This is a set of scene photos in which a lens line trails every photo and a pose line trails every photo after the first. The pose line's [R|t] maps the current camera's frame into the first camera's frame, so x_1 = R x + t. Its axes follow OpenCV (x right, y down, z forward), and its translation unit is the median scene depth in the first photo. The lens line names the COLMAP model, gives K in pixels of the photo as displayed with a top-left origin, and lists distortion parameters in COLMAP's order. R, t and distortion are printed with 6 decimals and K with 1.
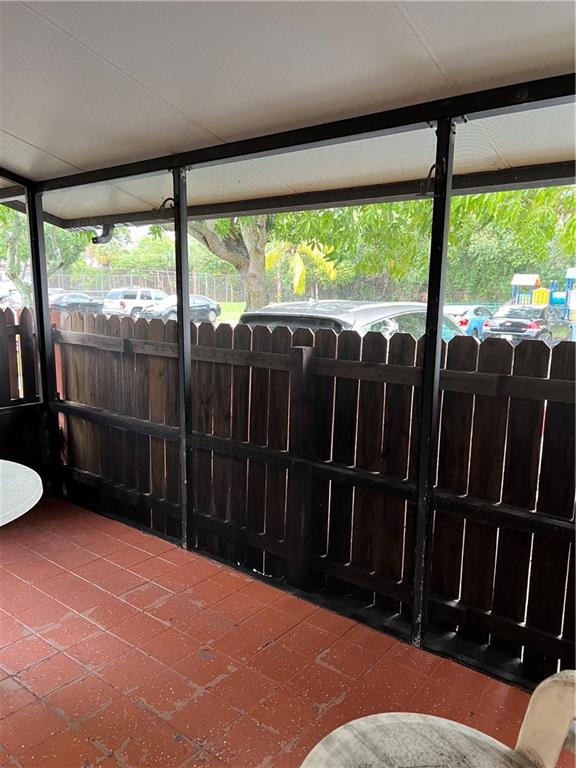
lens RADIAL K [[582.9, 0, 298.3], [0, 582.9, 386.6], [0, 0, 1]] dist [0.062801, -0.070774]
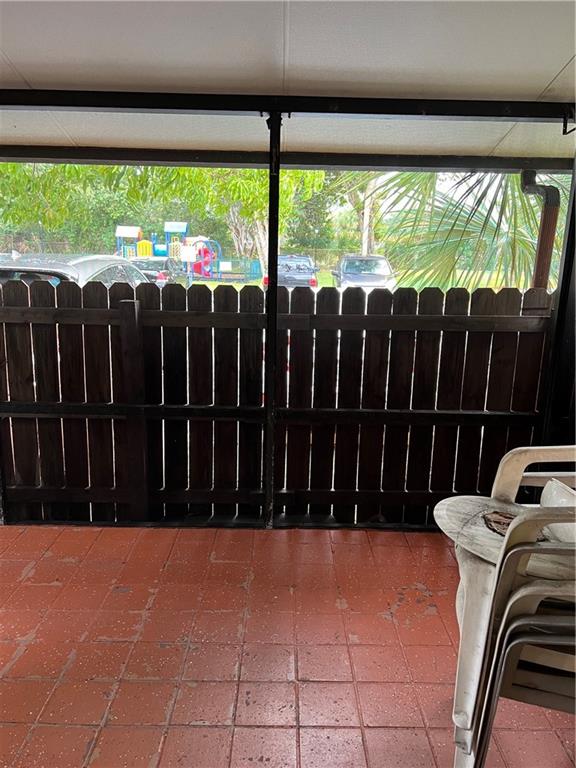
lens RADIAL K [[582.9, 0, 298.3], [0, 582.9, 386.6], [0, 0, 1]] dist [0.062801, -0.070774]
pose [[0.777915, -0.140088, 0.612556, -0.385040], [0.090227, 0.989633, 0.111739, -0.004663], [-0.621858, -0.031654, 0.782490, -0.027171]]
